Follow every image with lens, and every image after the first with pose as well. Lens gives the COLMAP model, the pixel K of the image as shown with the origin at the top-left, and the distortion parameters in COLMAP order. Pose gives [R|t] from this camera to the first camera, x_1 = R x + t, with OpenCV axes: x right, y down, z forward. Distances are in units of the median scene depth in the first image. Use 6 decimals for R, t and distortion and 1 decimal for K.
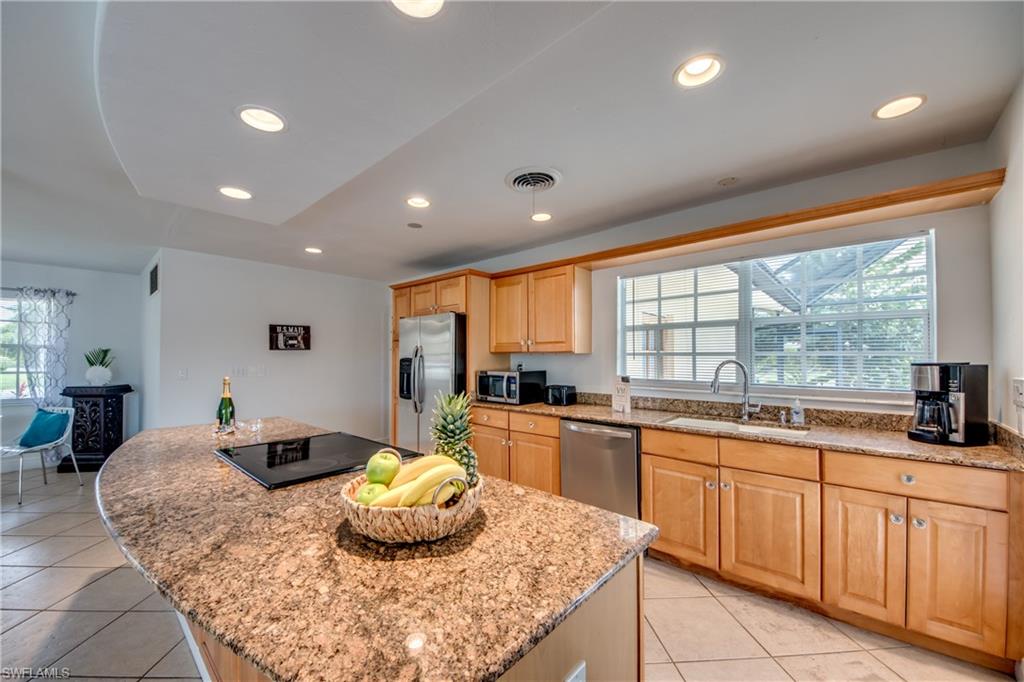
lens RADIAL K [[382.4, 0, 505.9], [0, 382.4, 354.3], [0, 0, 1]] dist [0.008835, -0.006411]
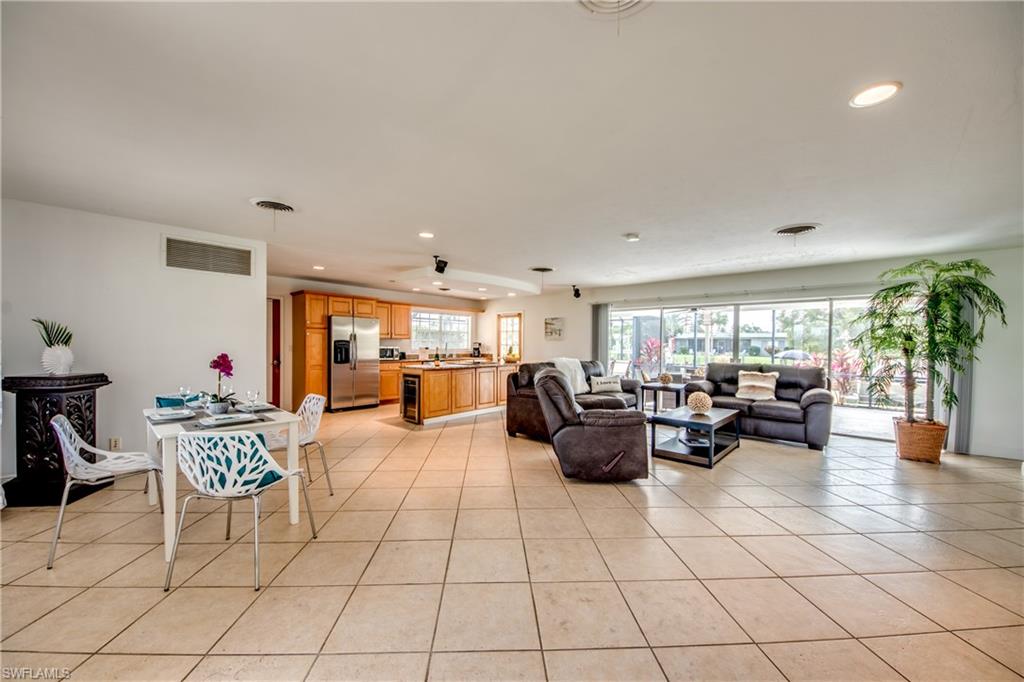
lens RADIAL K [[382.4, 0, 505.3], [0, 382.4, 345.3], [0, 0, 1]] dist [0.008835, -0.006411]
pose [[0.019691, -0.002105, 0.999804, -2.371449], [-0.012794, 0.999915, 0.002357, 0.023177], [-0.999724, -0.012838, 0.019662, 0.277446]]
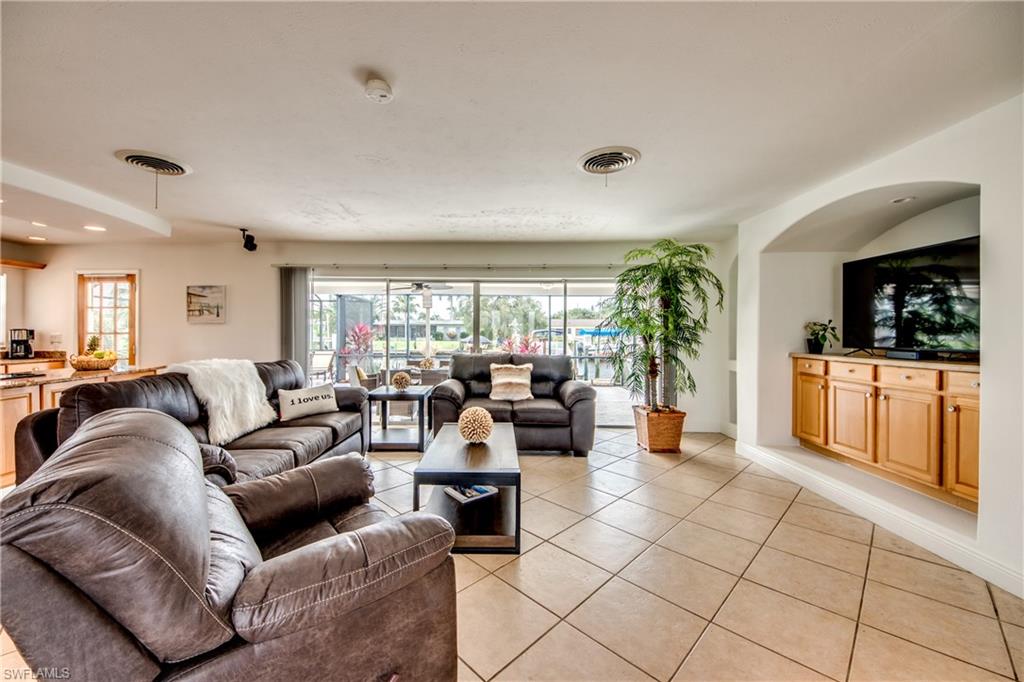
lens RADIAL K [[382.4, 0, 489.2], [0, 382.4, 331.4], [0, 0, 1]] dist [0.008835, -0.006411]
pose [[-0.647866, 0.000115, 0.761754, -1.662575], [-0.003793, 0.999987, -0.003377, 0.018997], [-0.761745, -0.005077, -0.647857, 0.134108]]
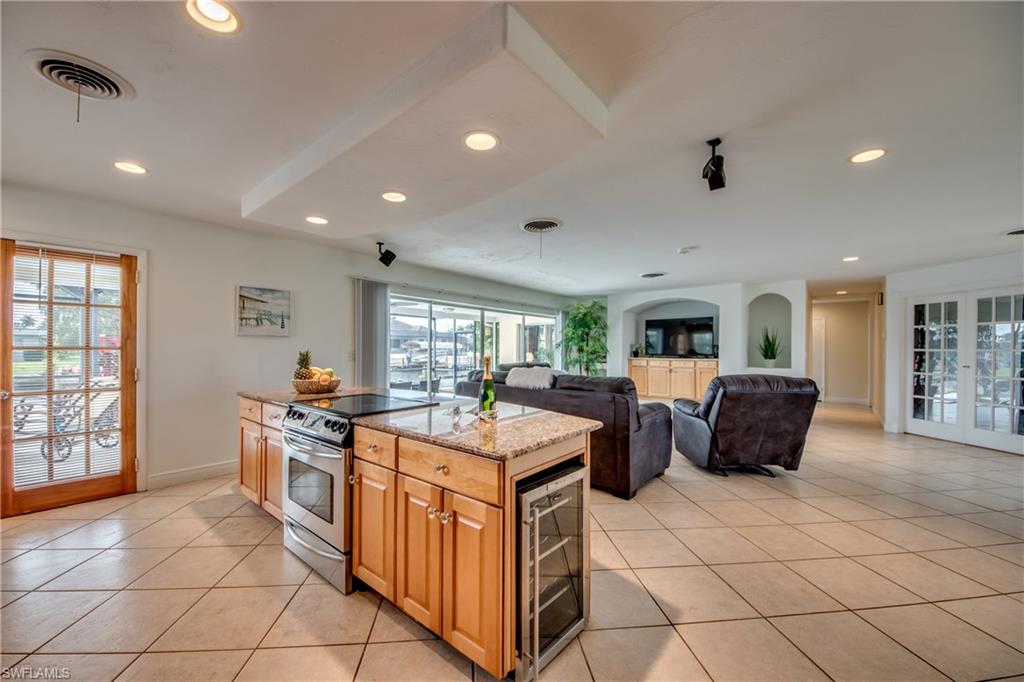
lens RADIAL K [[382.4, 0, 501.9], [0, 382.4, 344.8], [0, 0, 1]] dist [0.008835, -0.006411]
pose [[-0.999659, -0.004631, -0.025715, -0.499615], [-0.004336, 0.999924, -0.011507, 0.025063], [0.025767, -0.011391, -0.999603, 1.208696]]
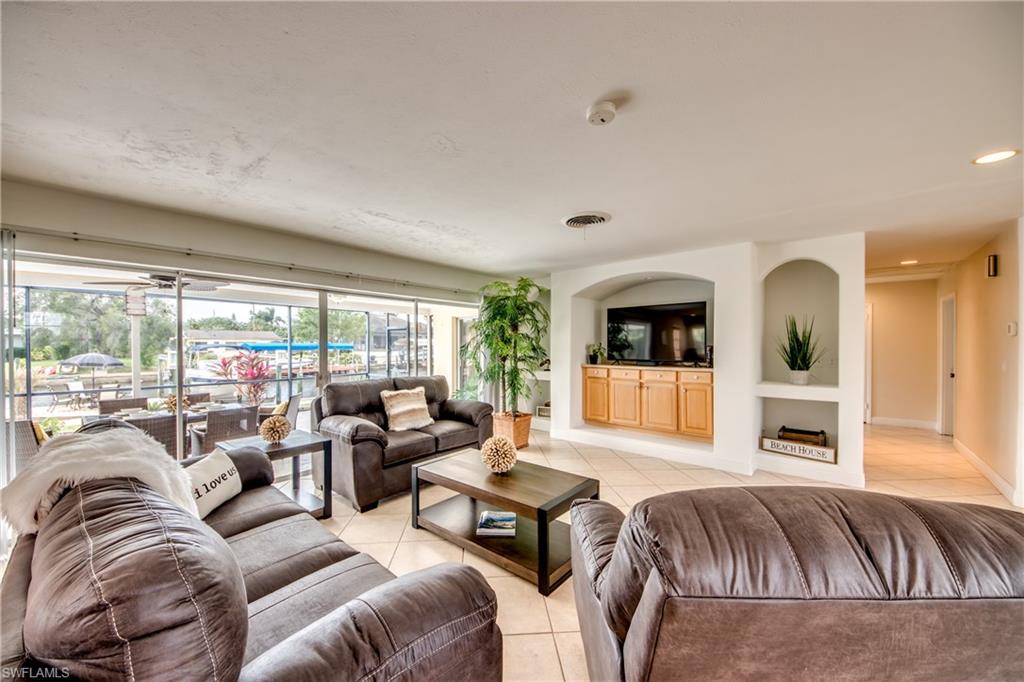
lens RADIAL K [[382.4, 0, 502.4], [0, 382.4, 344.7], [0, 0, 1]] dist [0.008835, -0.006411]
pose [[-0.999989, 0.001938, -0.004286, -1.029214], [0.001944, 0.999997, -0.001360, -0.009232], [0.004284, -0.001368, -0.999990, 0.415759]]
